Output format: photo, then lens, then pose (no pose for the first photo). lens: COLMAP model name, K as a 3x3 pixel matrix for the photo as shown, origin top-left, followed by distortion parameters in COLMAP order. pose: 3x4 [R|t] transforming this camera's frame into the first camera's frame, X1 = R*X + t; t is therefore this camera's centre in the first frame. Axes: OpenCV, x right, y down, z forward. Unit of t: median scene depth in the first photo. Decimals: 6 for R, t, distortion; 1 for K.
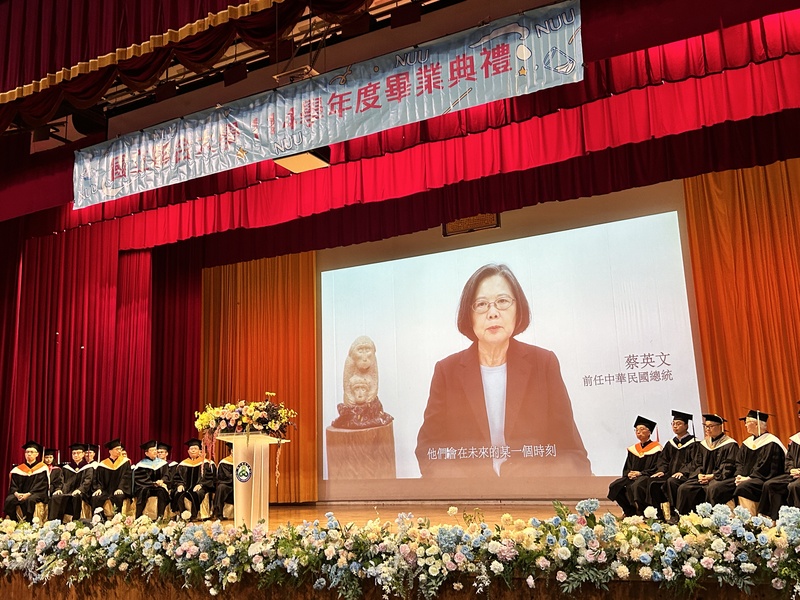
lens RADIAL K [[774.3, 0, 400.0], [0, 774.3, 300.0], [0, 0, 1]] dist [0.082187, -0.141632]
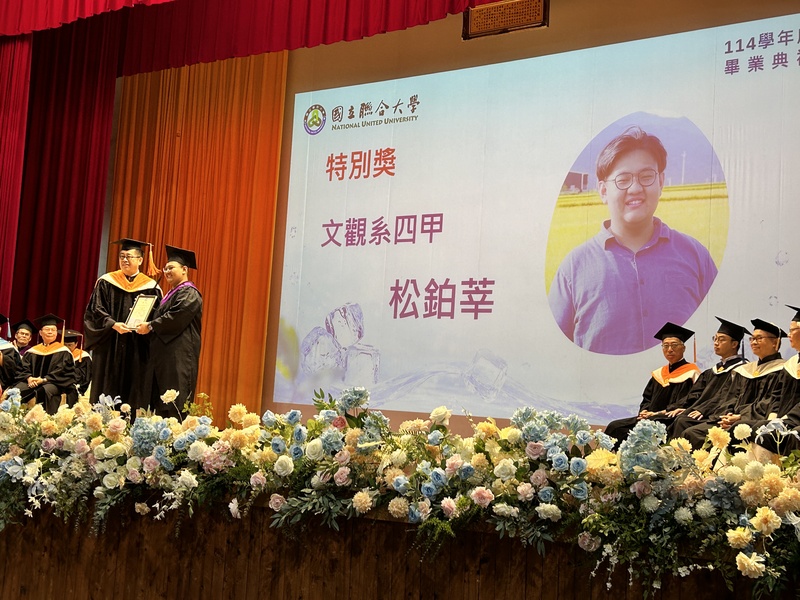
lens RADIAL K [[1123.8, 0, 410.8], [0, 1123.8, 299.0], [0, 0, 1]] dist [0.136998, -0.363240]
pose [[0.988015, 0.080693, -0.131583, 0.215929], [-0.067500, 0.992511, 0.101816, 0.052655], [0.138814, -0.091713, 0.986063, 0.085918]]
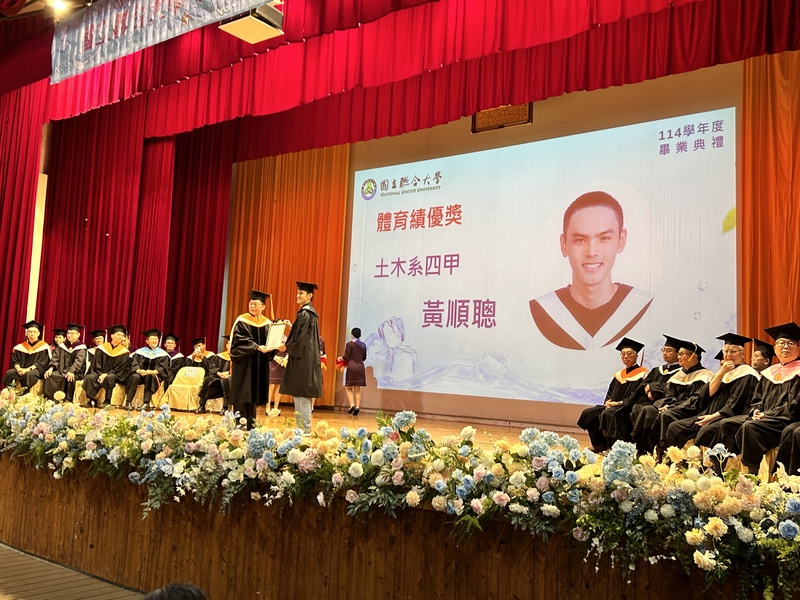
lens RADIAL K [[774.3, 0, 400.0], [0, 774.3, 300.0], [0, 0, 1]] dist [0.082187, -0.141632]
pose [[0.982365, 0.066799, -0.174631, 0.204950], [-0.048543, 0.993095, 0.106798, 0.026253], [0.180560, -0.096438, 0.978825, 0.107915]]
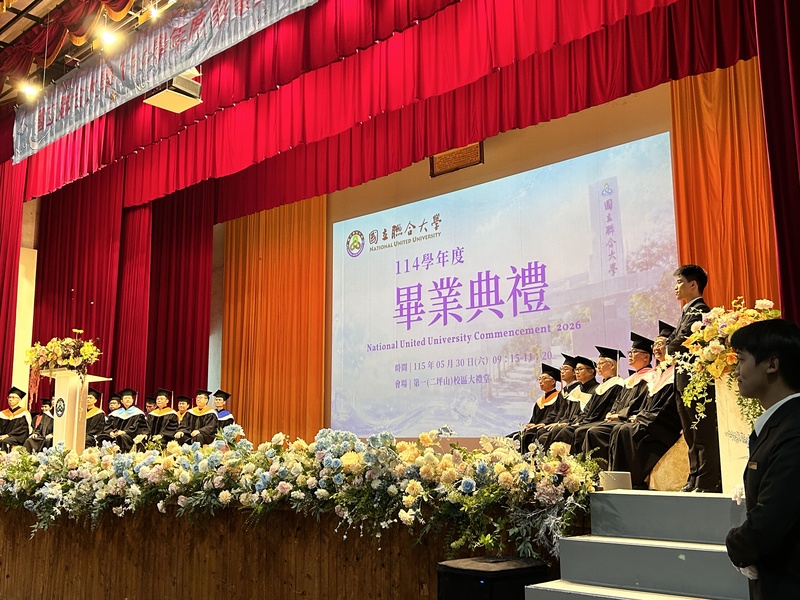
lens RADIAL K [[825.6, 0, 404.2], [0, 825.6, 300.7], [0, 0, 1]] dist [0.174203, -0.376136]
pose [[0.967988, -0.014294, -0.250589, 0.386809], [0.024408, 0.999006, 0.037299, 0.038170], [0.249807, -0.042221, 0.967375, 0.037304]]
